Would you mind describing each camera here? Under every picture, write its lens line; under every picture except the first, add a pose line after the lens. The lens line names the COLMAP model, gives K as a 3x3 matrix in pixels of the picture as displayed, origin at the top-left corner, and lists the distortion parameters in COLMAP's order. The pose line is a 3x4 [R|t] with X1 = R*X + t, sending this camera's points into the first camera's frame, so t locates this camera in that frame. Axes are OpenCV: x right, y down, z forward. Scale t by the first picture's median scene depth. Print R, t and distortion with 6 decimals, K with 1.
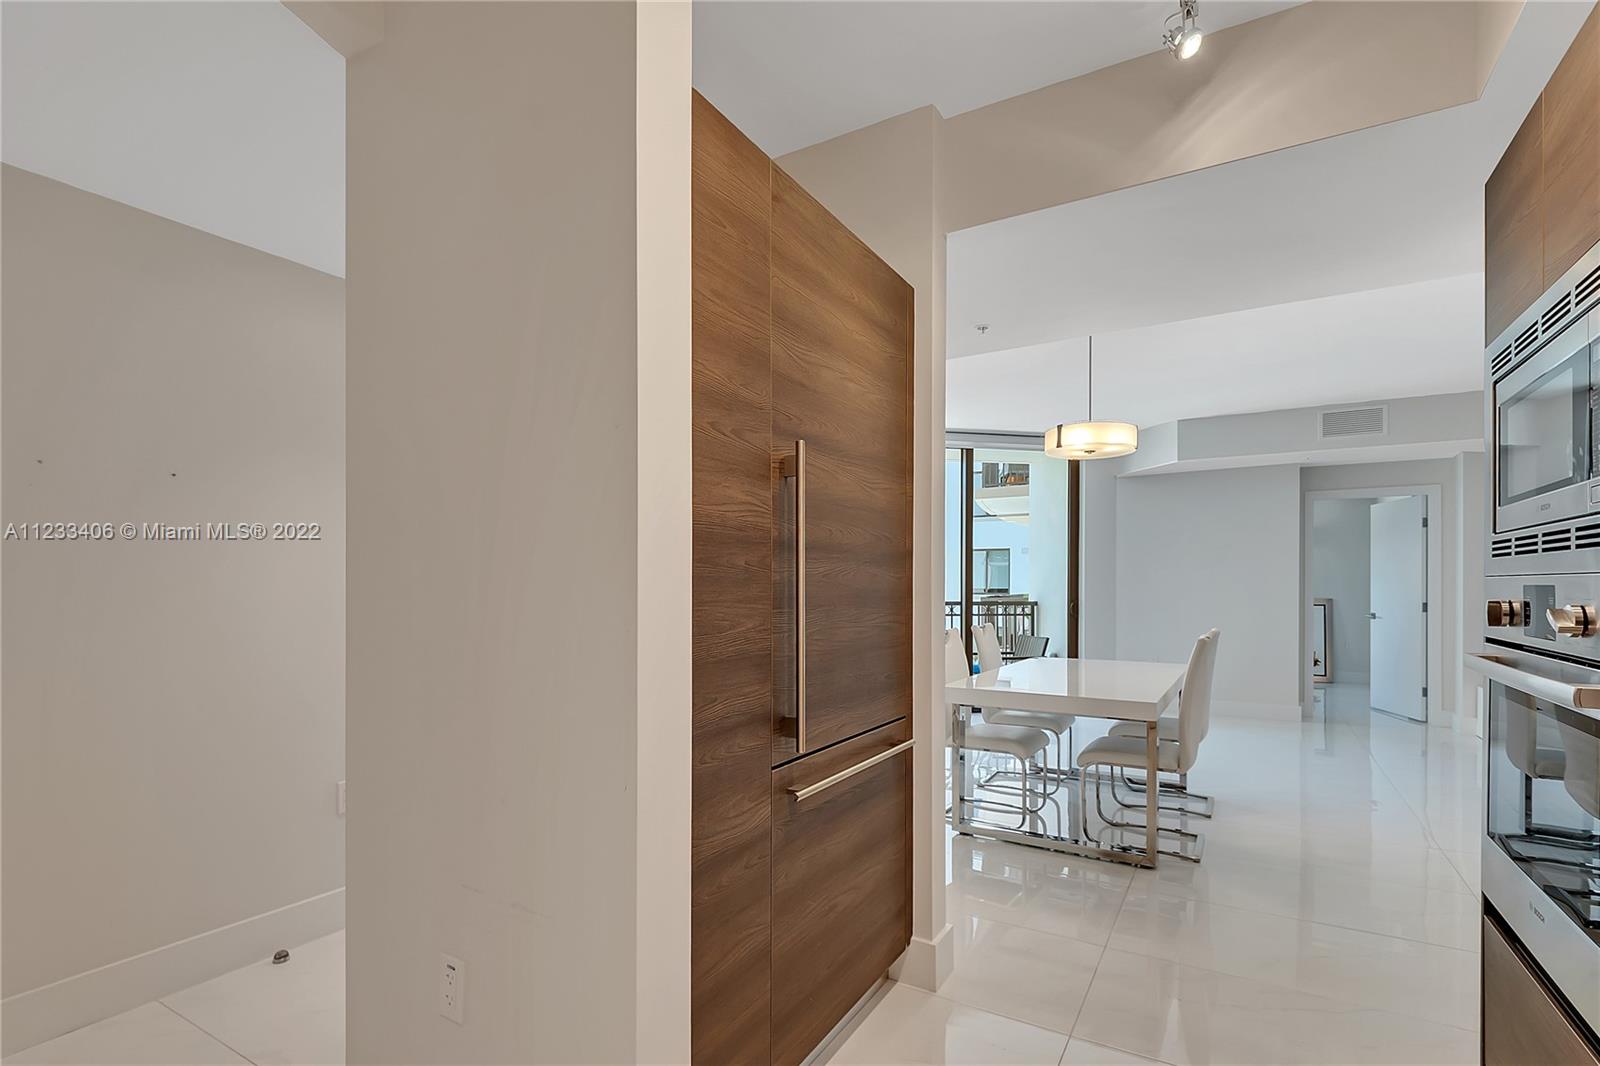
lens RADIAL K [[705.9, 0, 800.1], [0, 705.9, 582.9], [0, 0, 1]] dist [0.012527, -0.004440]
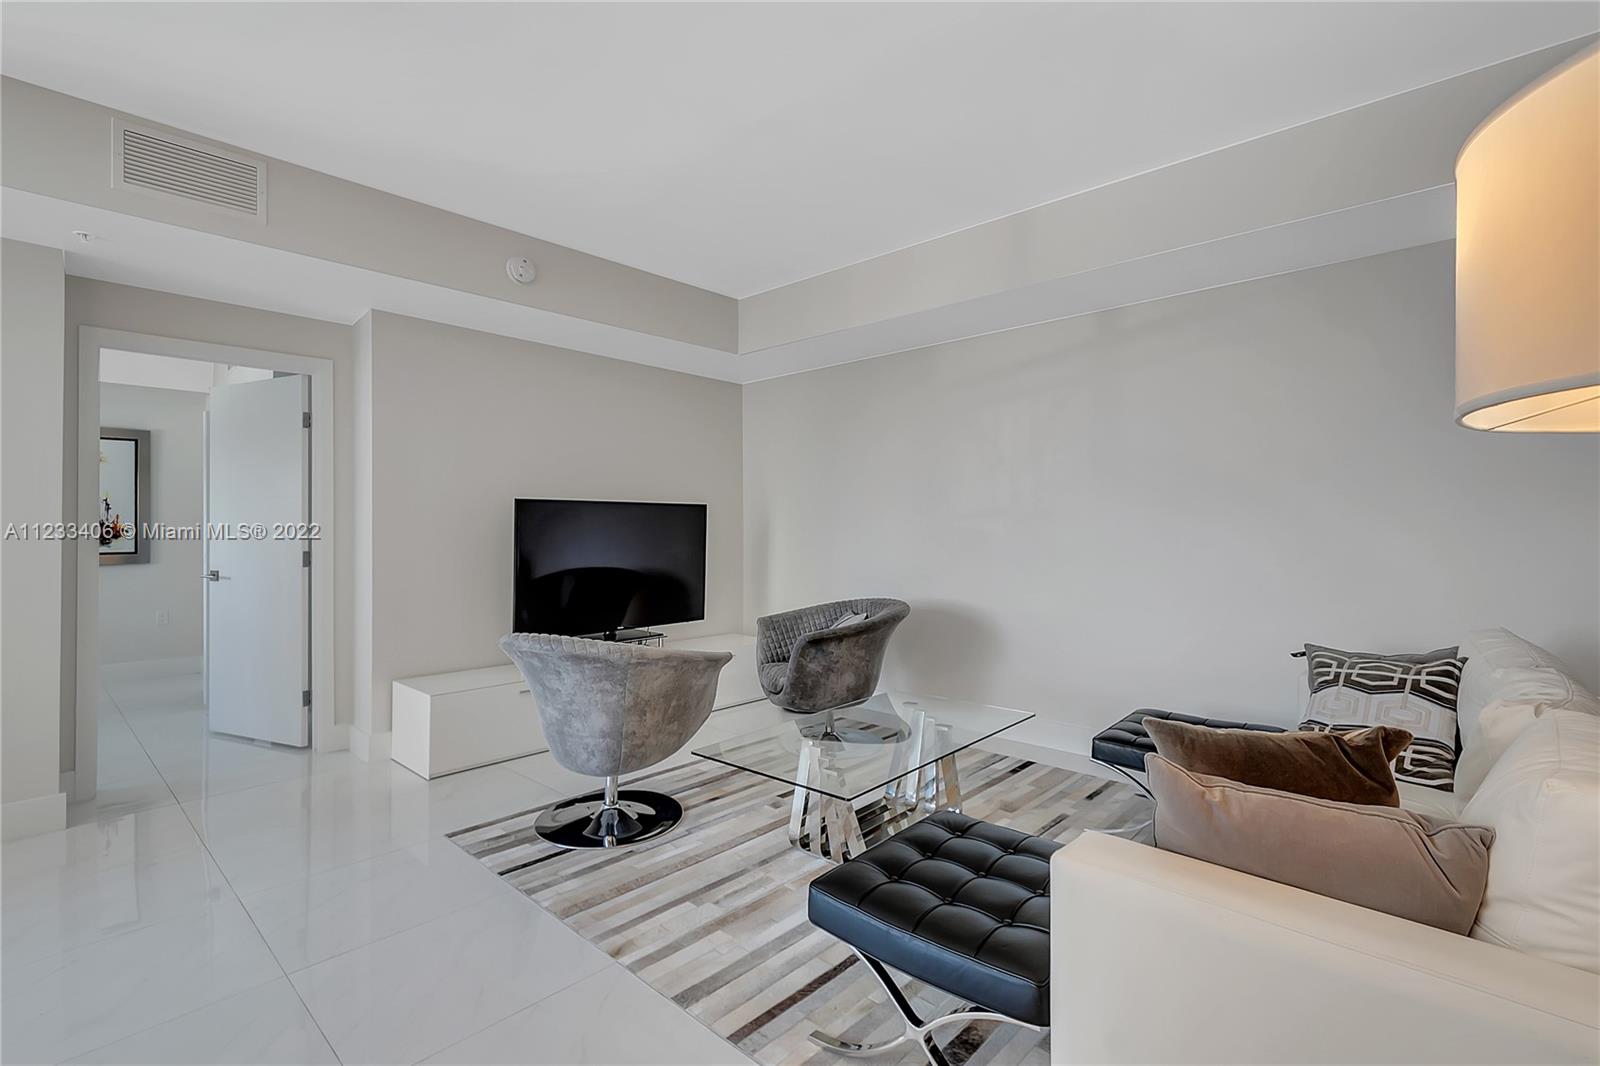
lens RADIAL K [[727.8, 0, 804.8], [0, 727.8, 523.7], [0, 0, 1]] dist [0.018436, -0.000083]
pose [[0.179967, 0.012232, 0.983597, 0.330890], [0.009737, 0.999852, -0.014215, 0.016969], [-0.983624, 0.012135, 0.179821, 0.460487]]
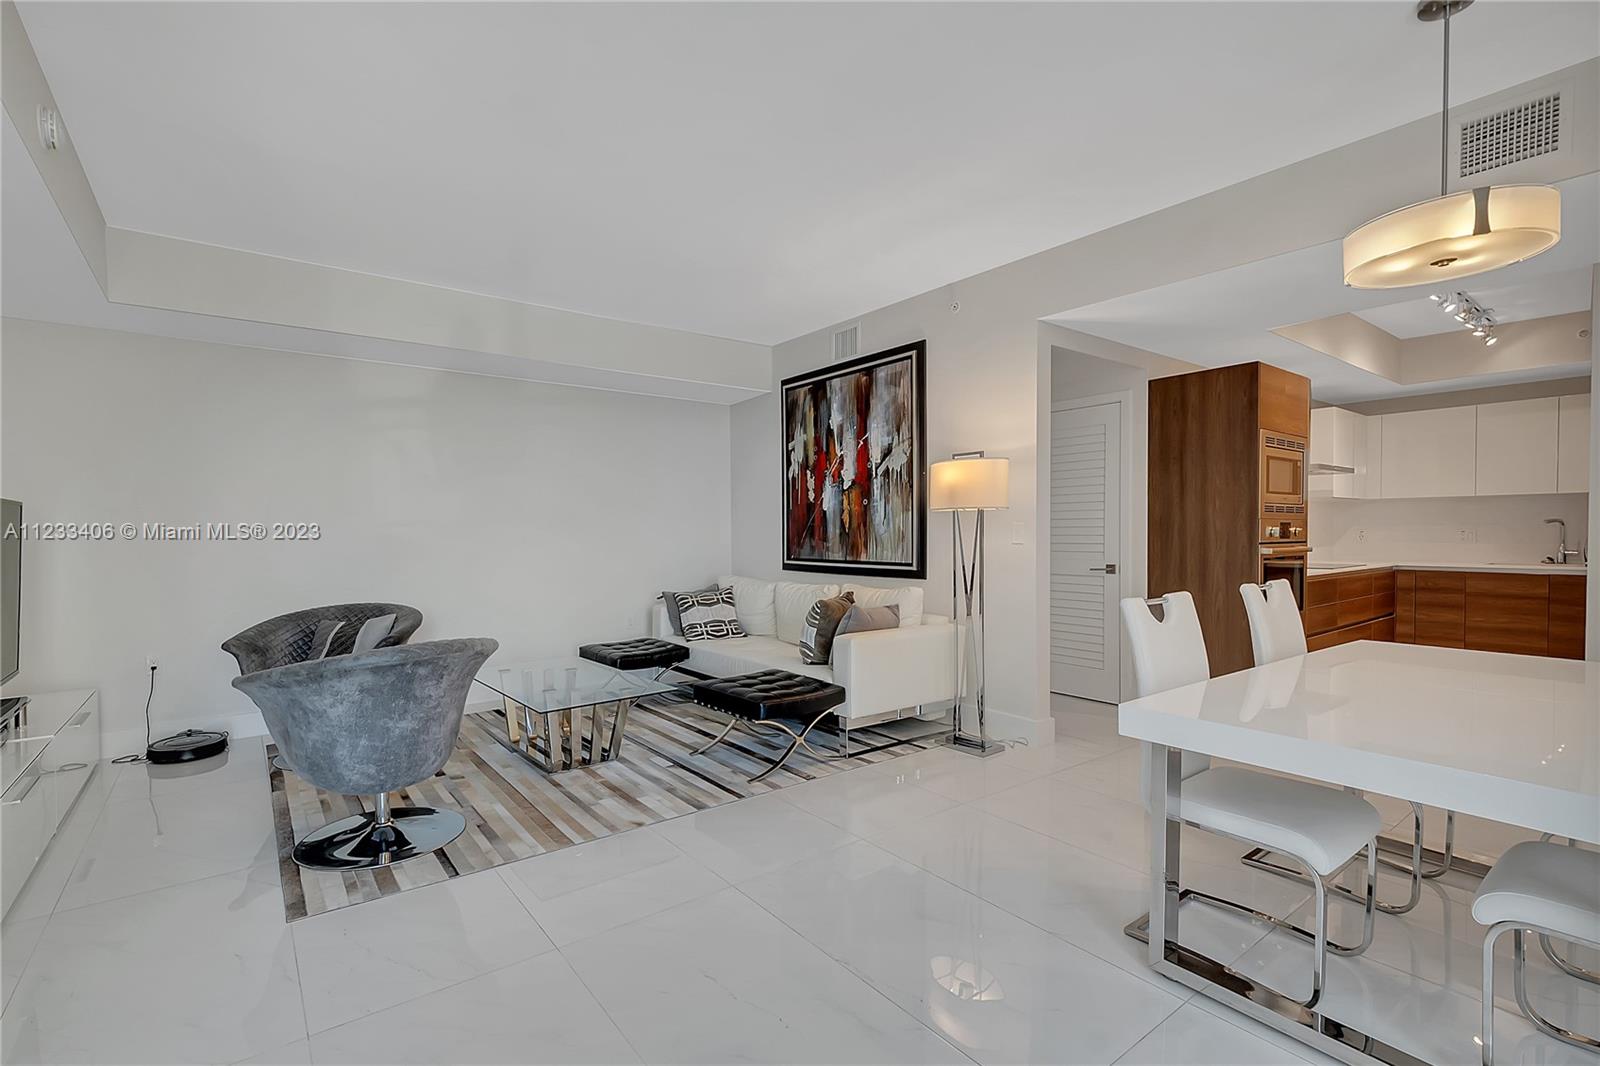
lens RADIAL K [[705.9, 0, 781.8], [0, 705.9, 551.5], [0, 0, 1]] dist [0.012527, -0.004440]
pose [[-0.933472, 0.002579, 0.358642, 0.387435], [0.015611, 0.999319, 0.033446, 0.012104], [-0.358311, 0.036819, -0.932876, 0.987704]]
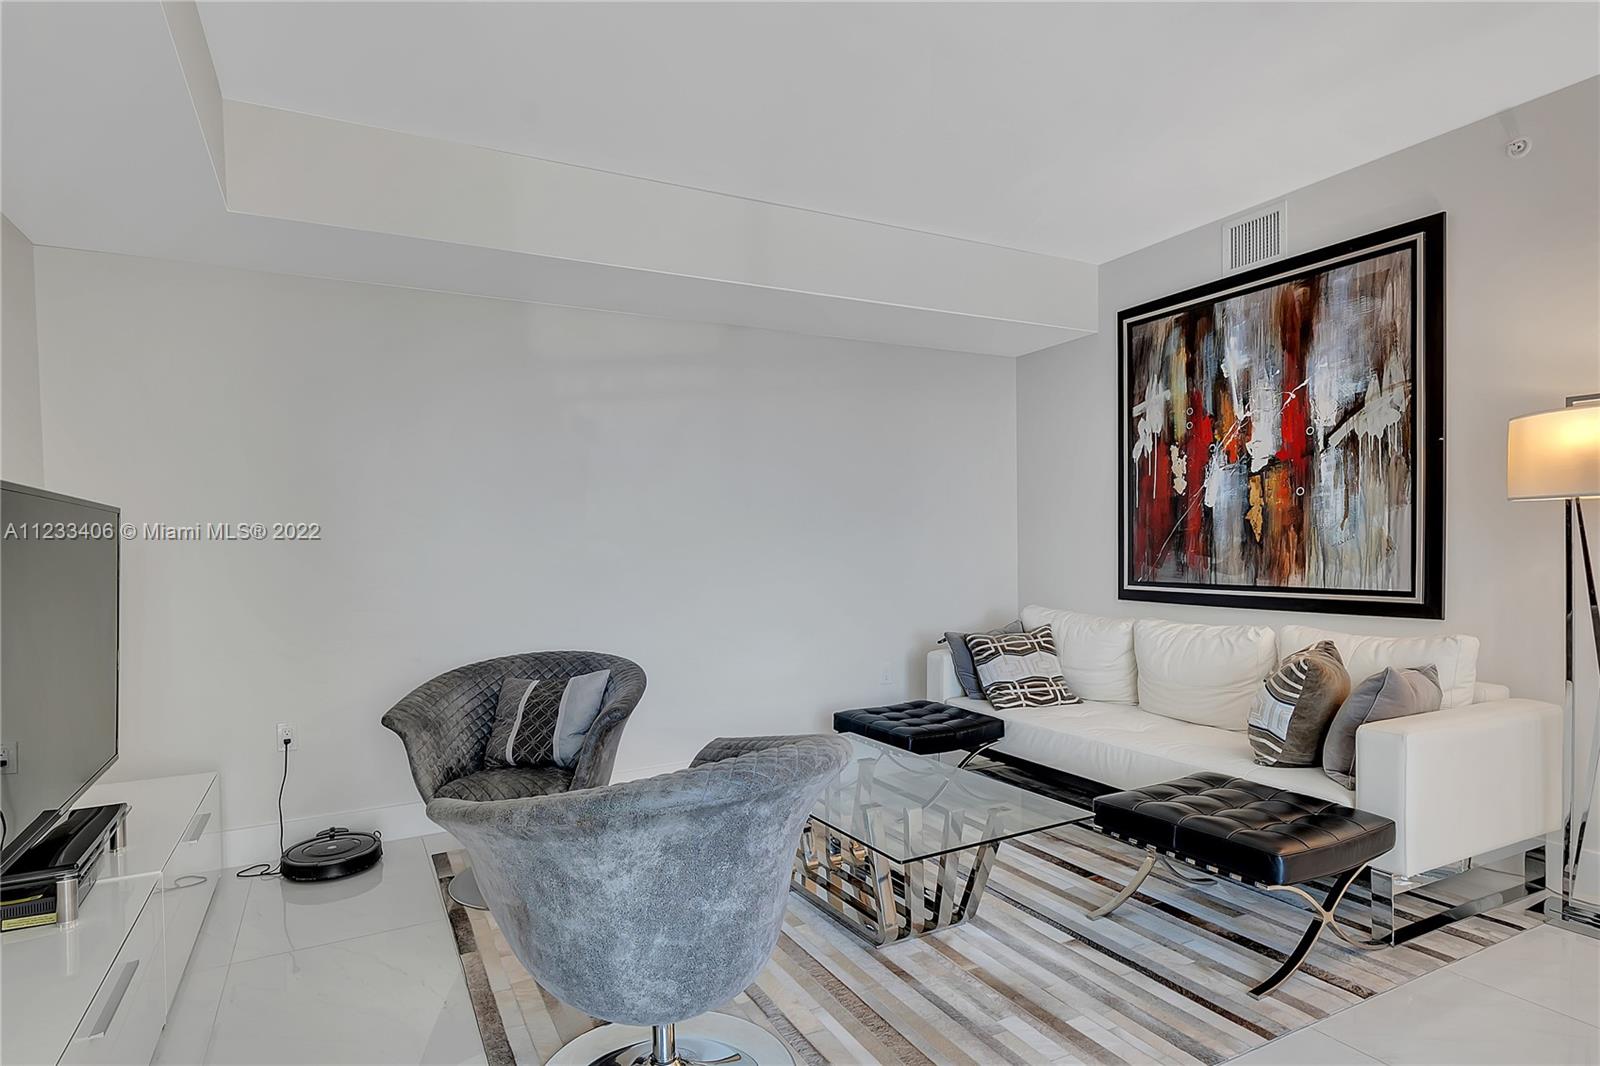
lens RADIAL K [[847.6, 0, 800.5], [0, 847.6, 569.8], [0, 0, 1]] dist [0.020467, -0.009893]
pose [[-0.863245, 0.005109, 0.504760, 0.582914], [0.025366, 0.999125, 0.033268, 0.010178], [-0.504148, 0.041522, -0.862618, 0.899433]]
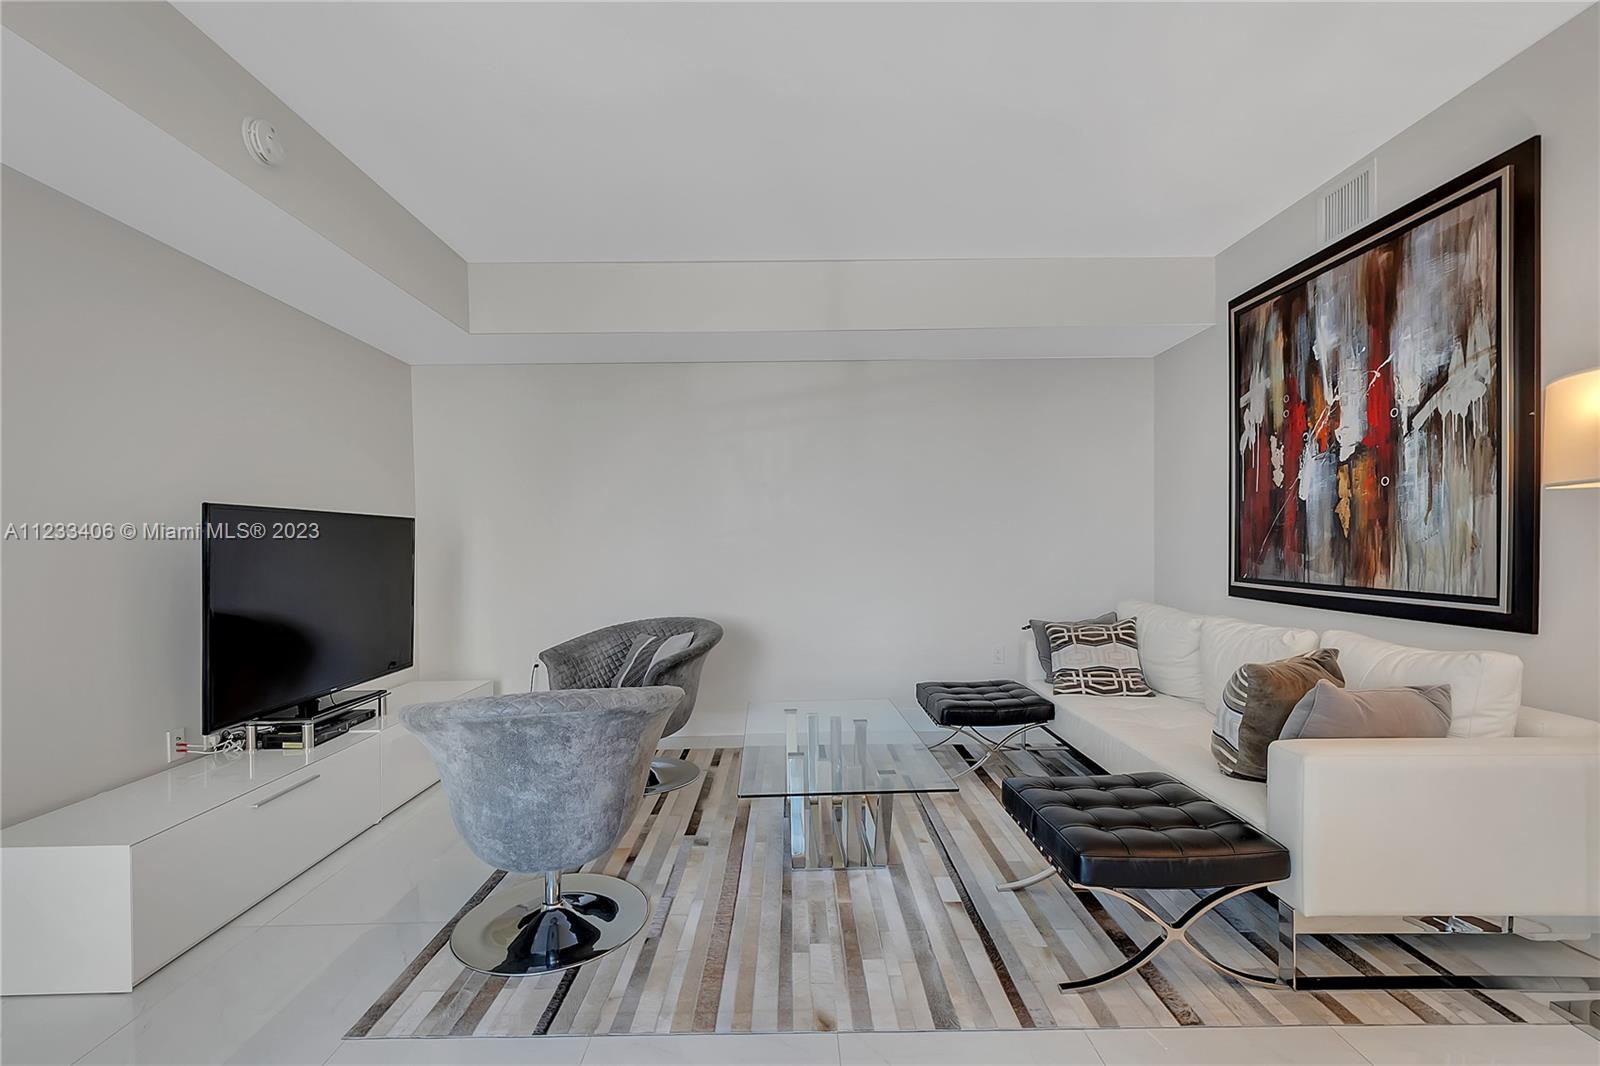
lens RADIAL K [[705.9, 0, 801.5], [0, 705.9, 554.7], [0, 0, 1]] dist [0.012527, -0.004440]
pose [[-0.541361, -0.002670, 0.840786, 0.410362], [0.023841, 0.999544, 0.018525, 0.012834], [-0.840452, 0.030074, -0.541050, 0.754476]]
